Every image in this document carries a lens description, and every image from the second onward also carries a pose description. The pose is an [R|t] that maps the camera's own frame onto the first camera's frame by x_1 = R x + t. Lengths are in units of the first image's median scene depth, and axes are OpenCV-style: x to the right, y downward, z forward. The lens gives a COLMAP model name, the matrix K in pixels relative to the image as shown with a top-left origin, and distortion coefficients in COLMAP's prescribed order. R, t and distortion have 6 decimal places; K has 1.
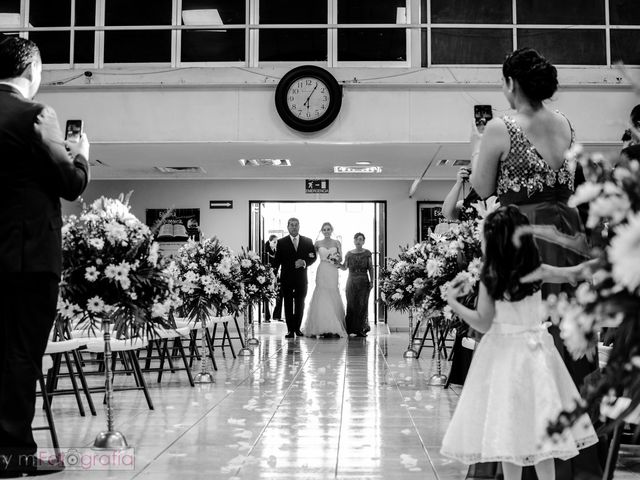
lens RADIAL K [[1264.4, 0, 320.0], [0, 1264.4, 240.0], [0, 0, 1]] dist [-0.138884, -0.332153]
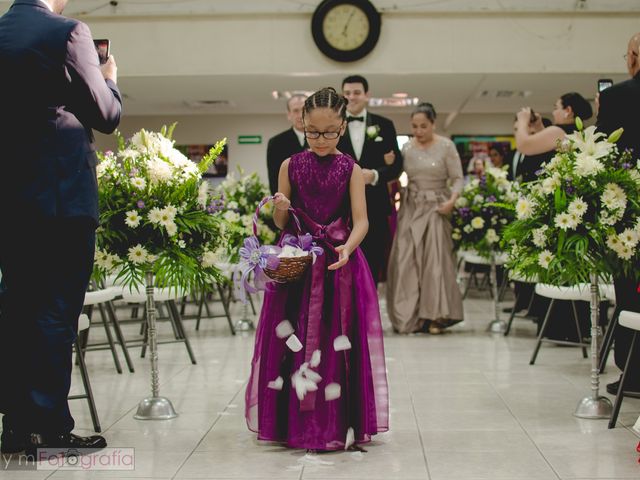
lens RADIAL K [[1264.4, 0, 320.0], [0, 1264.4, 240.0], [0, 0, 1]] dist [-0.138884, -0.332153]
pose [[0.999810, -0.006322, -0.018448, -0.034793], [0.007262, 0.998656, 0.051309, -0.001996], [0.018099, -0.051434, 0.998512, 0.127889]]
